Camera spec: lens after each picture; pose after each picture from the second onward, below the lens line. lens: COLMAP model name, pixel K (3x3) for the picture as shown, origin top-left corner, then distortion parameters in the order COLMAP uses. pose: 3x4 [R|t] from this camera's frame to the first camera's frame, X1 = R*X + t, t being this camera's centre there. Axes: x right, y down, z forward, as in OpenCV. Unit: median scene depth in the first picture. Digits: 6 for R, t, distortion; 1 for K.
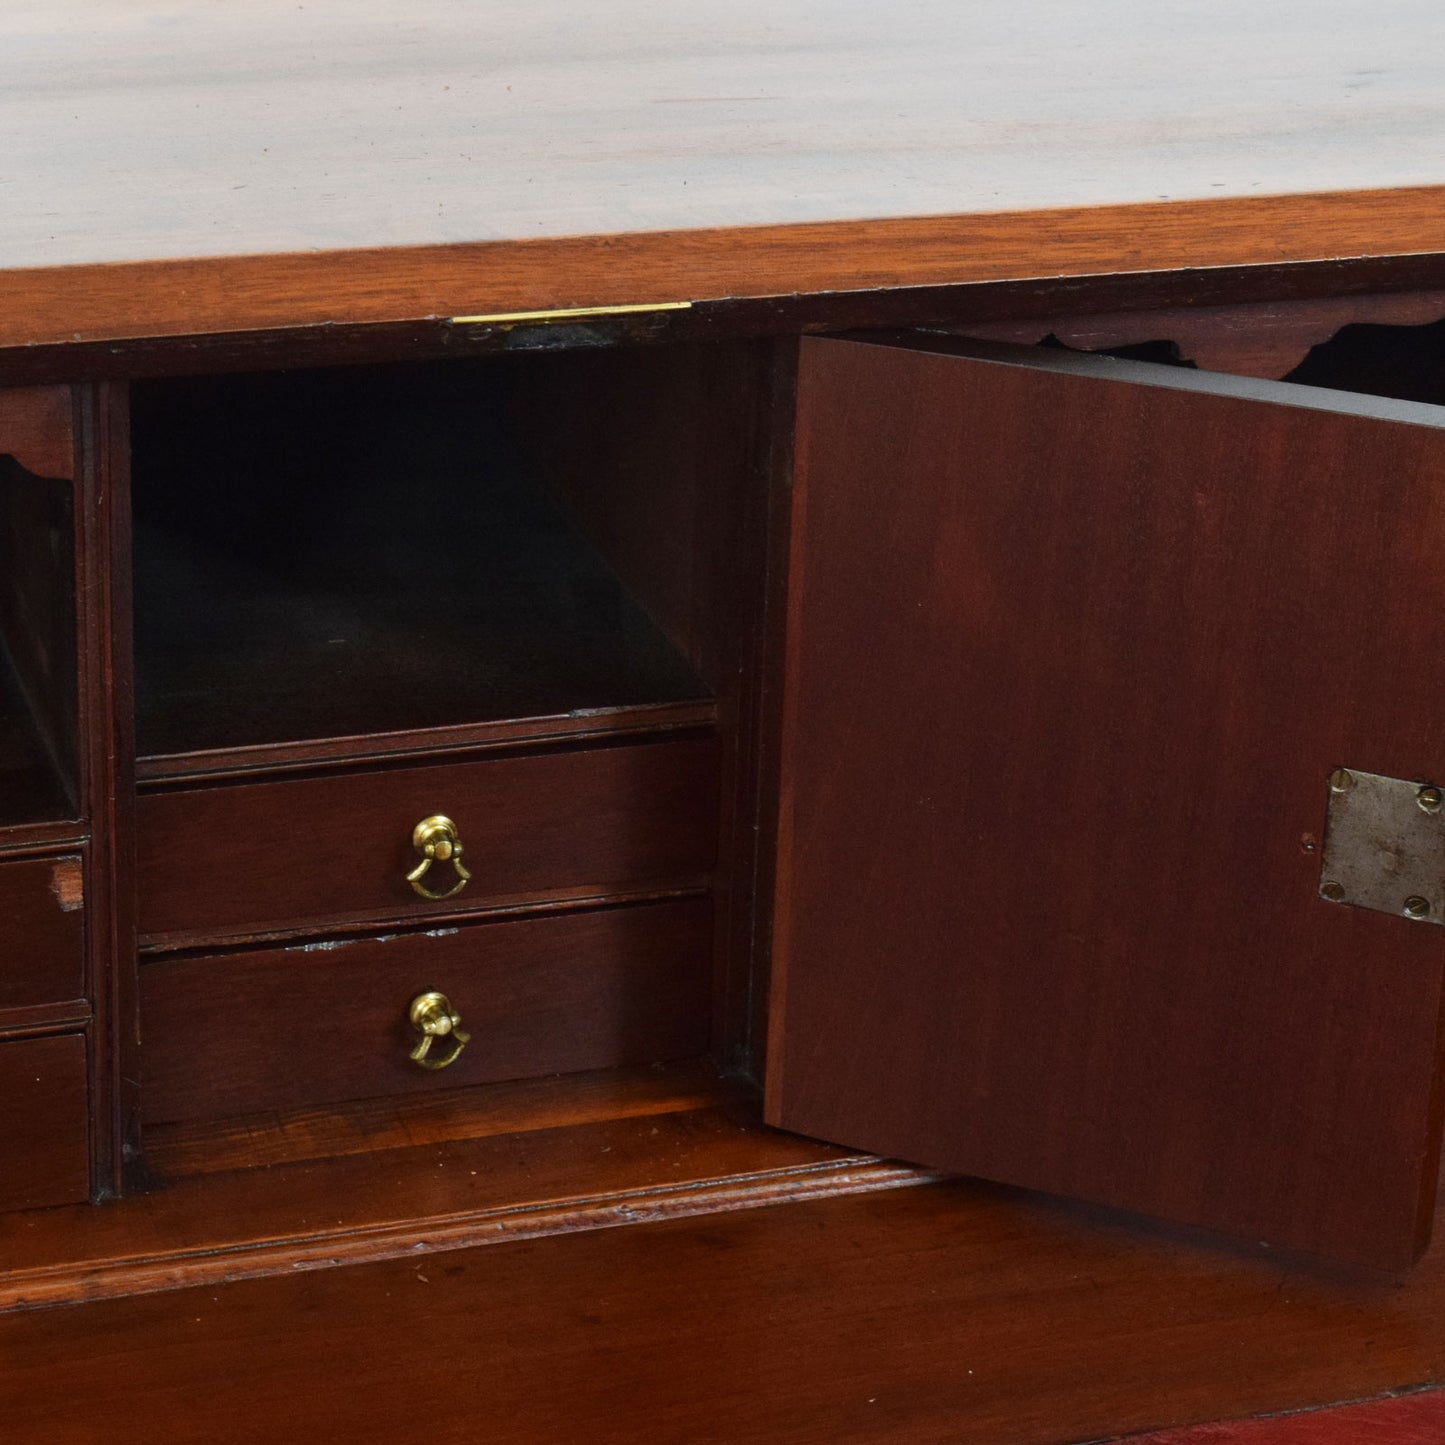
lens RADIAL K [[3928.7, 0, 635.4], [0, 3928.7, 656.1], [0, 0, 1]] dist [-0.017487, -0.034619]
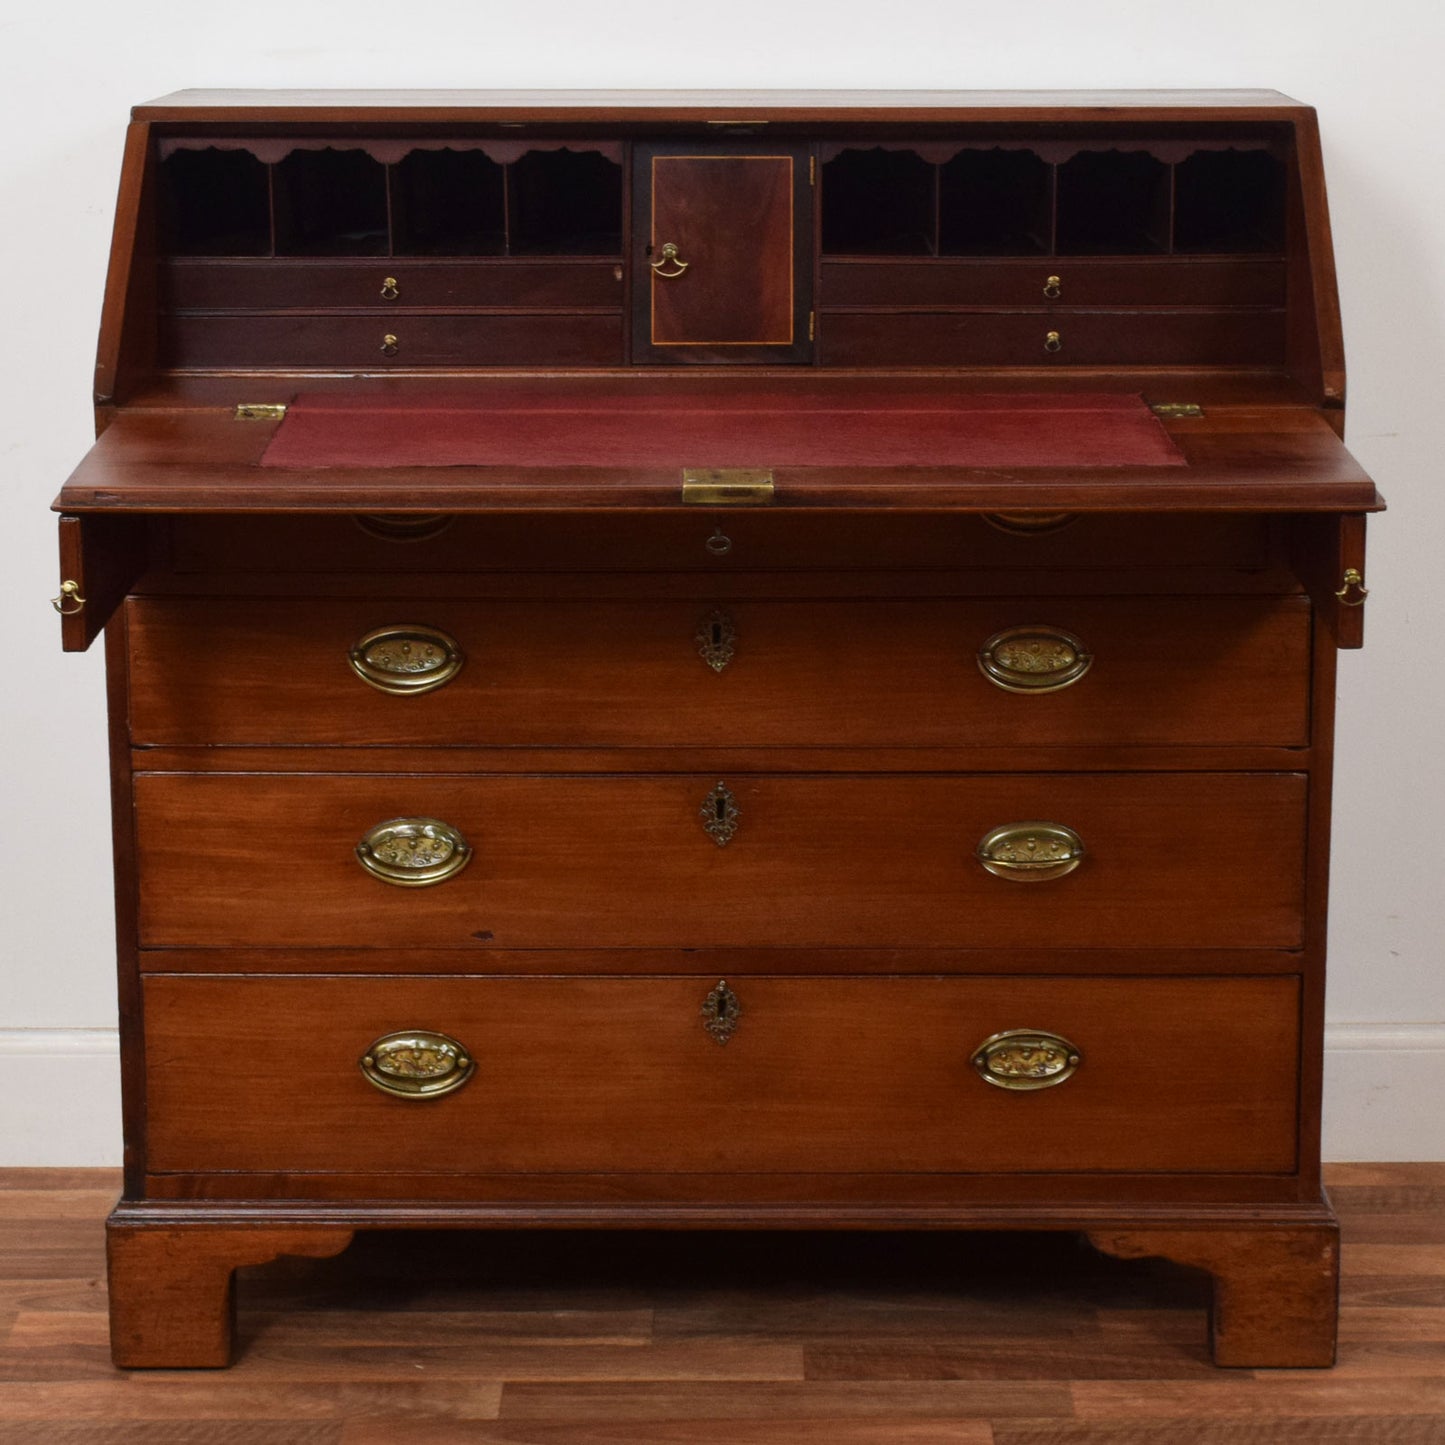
lens RADIAL K [[3657.4, 0, 758.9], [0, 3657.4, 595.6], [0, 0, 1]] dist [0.080728, -0.623302]
pose [[0.954299, 0.028046, -0.297533, 1.107967], [-0.087806, 0.977958, -0.189441, 1.071621], [0.285662, 0.206909, 0.935728, -2.368088]]
